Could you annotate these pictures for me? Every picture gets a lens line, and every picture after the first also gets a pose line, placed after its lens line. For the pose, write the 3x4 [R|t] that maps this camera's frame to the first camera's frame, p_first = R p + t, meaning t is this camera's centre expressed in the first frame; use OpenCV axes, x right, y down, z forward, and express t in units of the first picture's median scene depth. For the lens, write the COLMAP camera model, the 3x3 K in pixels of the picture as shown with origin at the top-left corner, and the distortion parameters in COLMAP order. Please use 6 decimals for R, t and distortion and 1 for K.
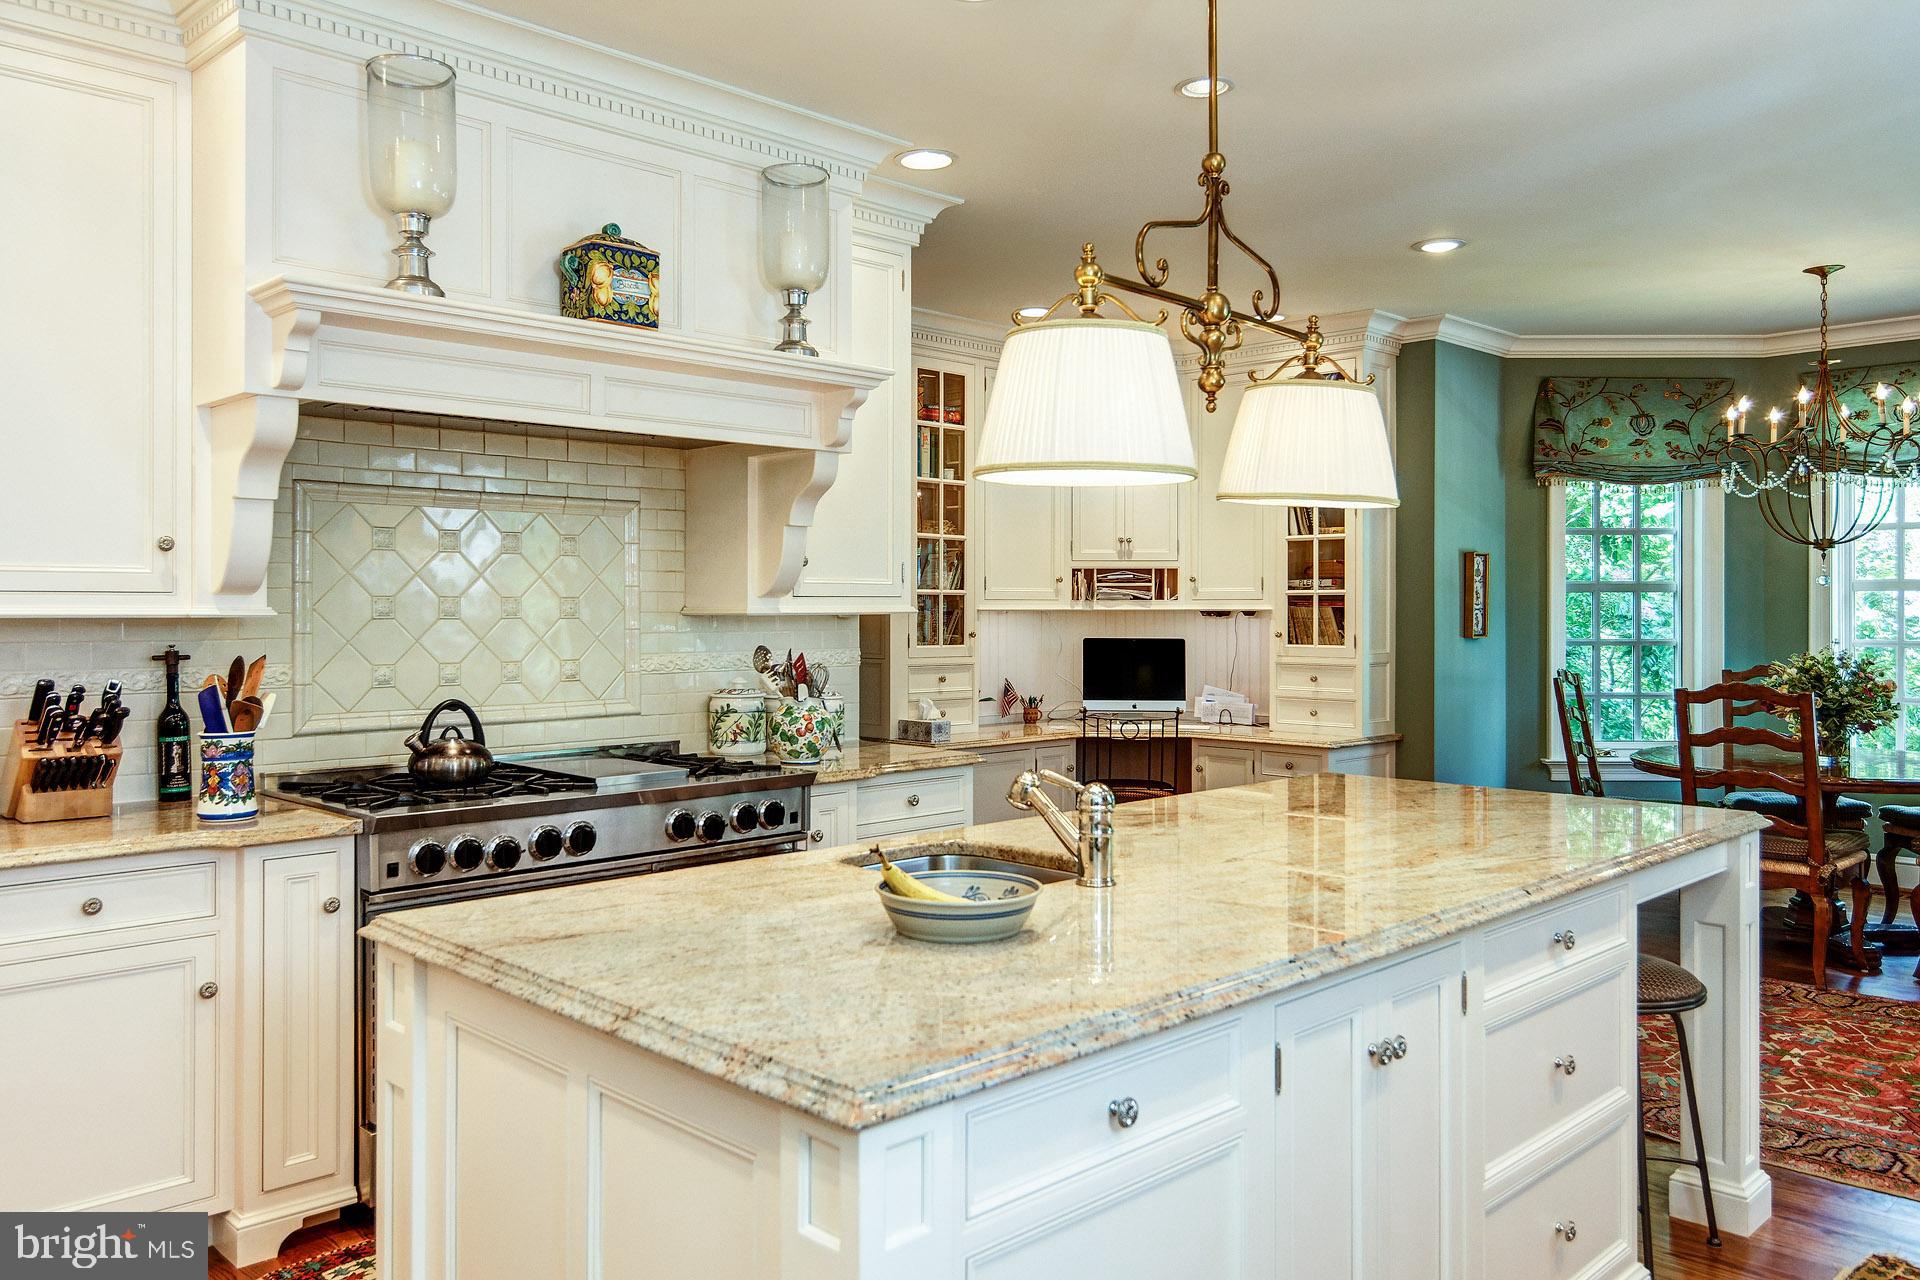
lens RADIAL K [[1441.1, 0, 958.2], [0, 1441.1, 604.2], [0, 0, 1]] dist [0.003625, -0.003462]
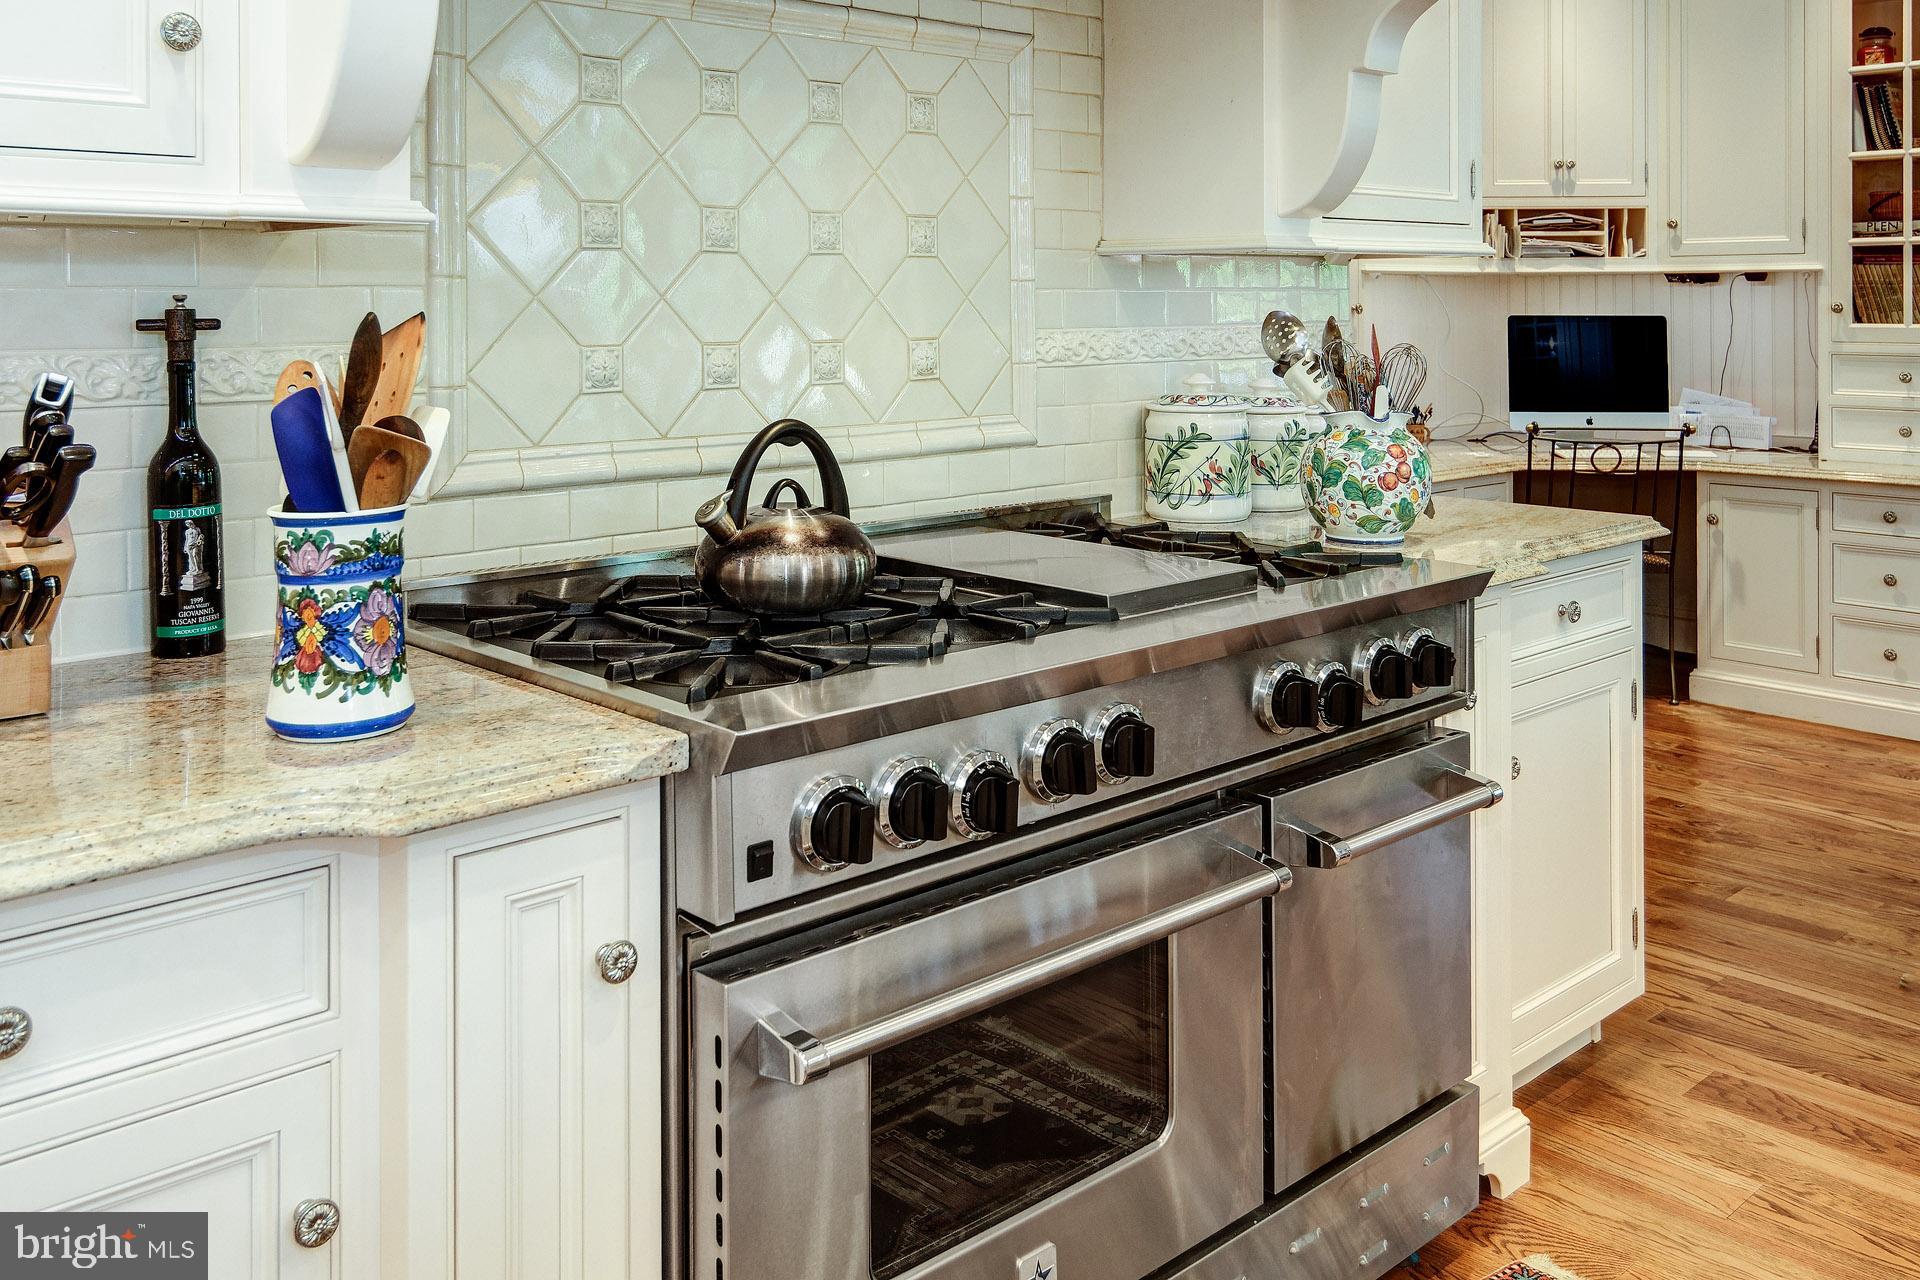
lens RADIAL K [[1696.1, 0, 954.5], [0, 1696.1, 296.7], [0, 0, 1]] dist [0.004350, -0.000141]
pose [[0.999629, -0.002089, -0.027158, -0.243719], [0.002138, 0.999996, 0.001759, 0.022973], [0.027154, -0.001816, 0.999630, 0.404604]]
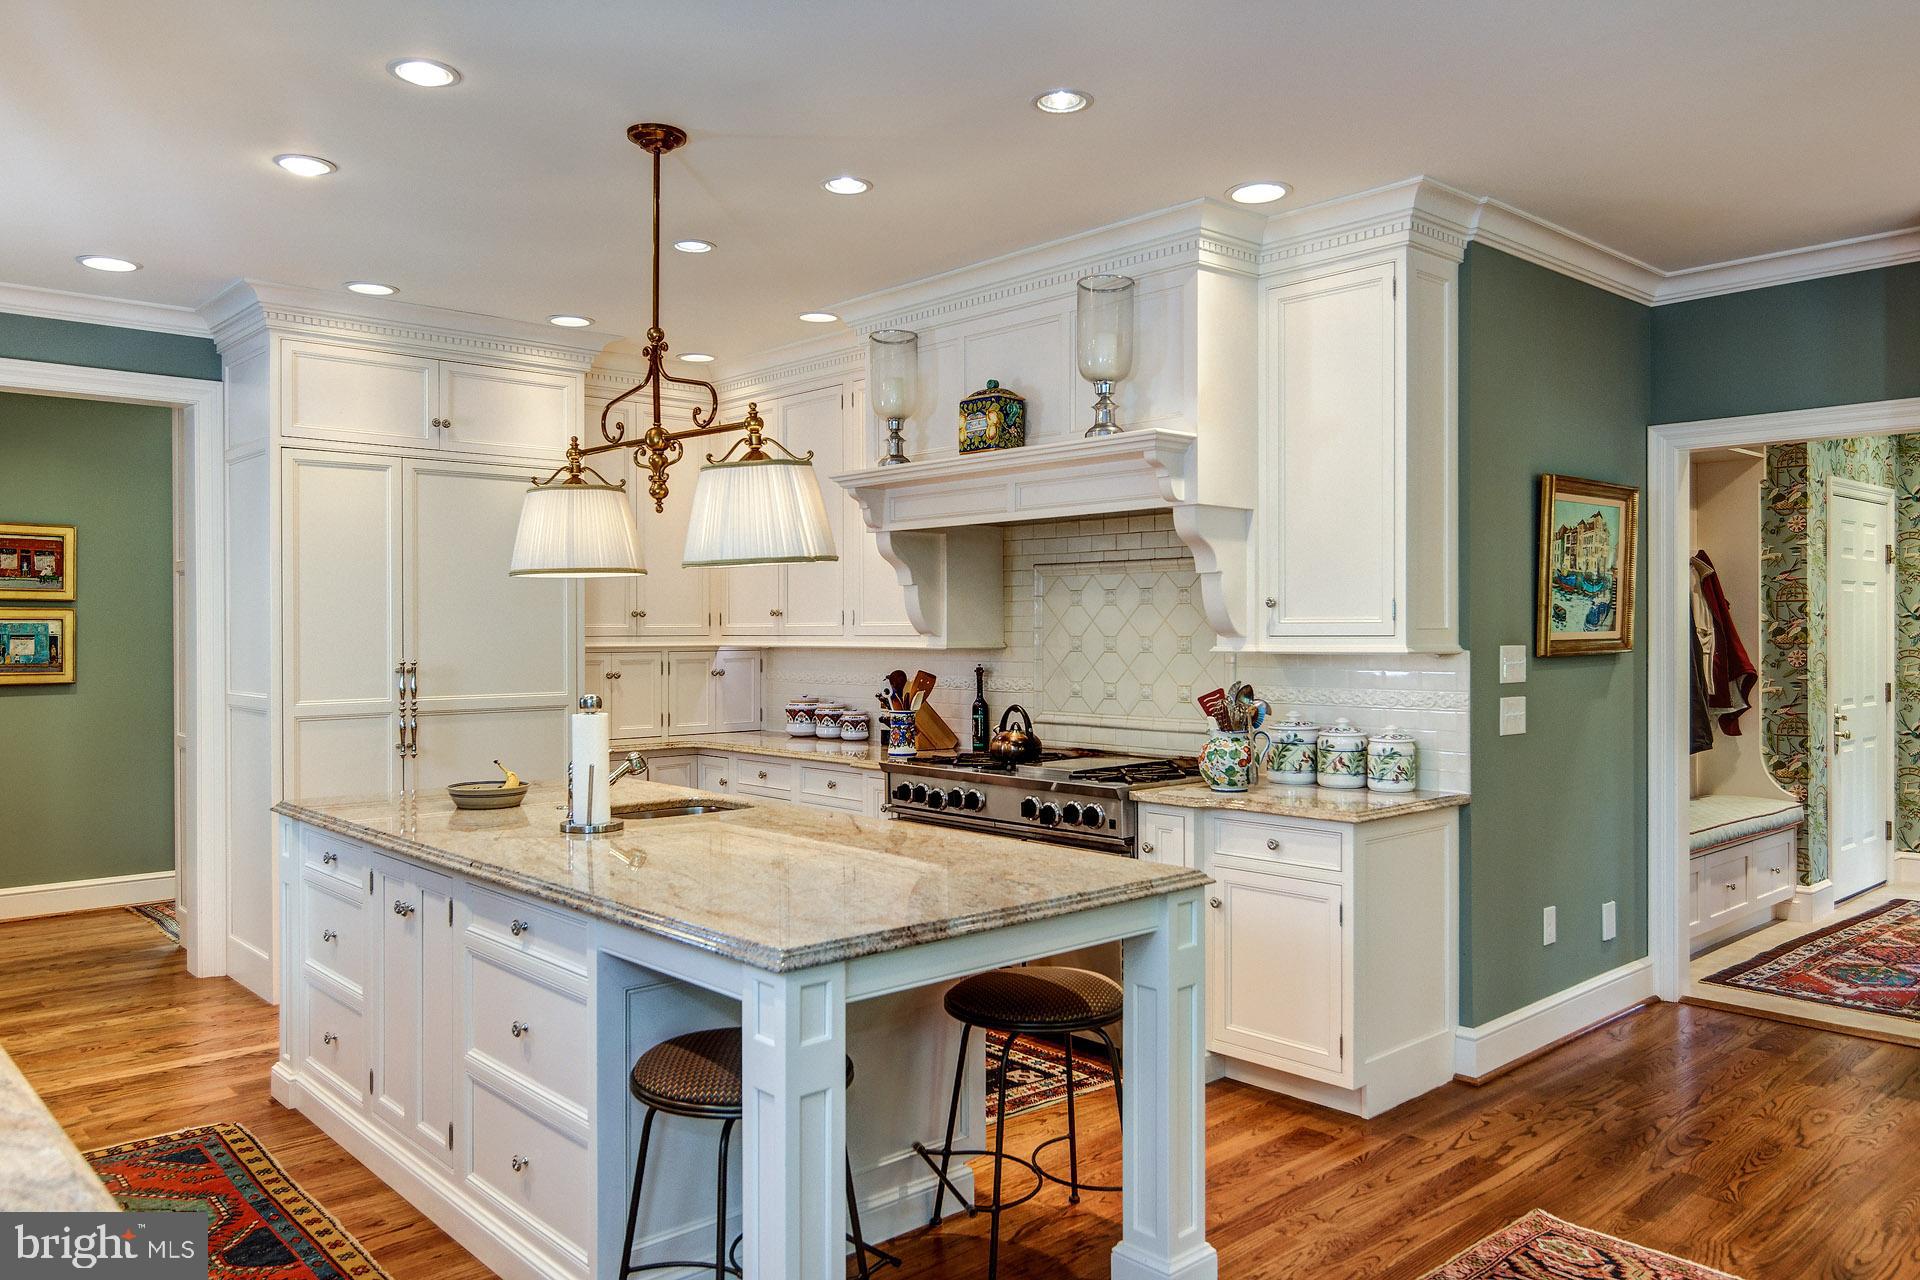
lens RADIAL K [[1376.2, 0, 960.0], [0, 1376.2, 640.0], [0, 0, 1]] dist [0.003067, -0.003584]
pose [[-0.050505, 0.006939, -0.998700, 0.955715], [0.005508, 0.999963, 0.006669, -0.011057], [0.998709, -0.005164, -0.050541, 0.870379]]
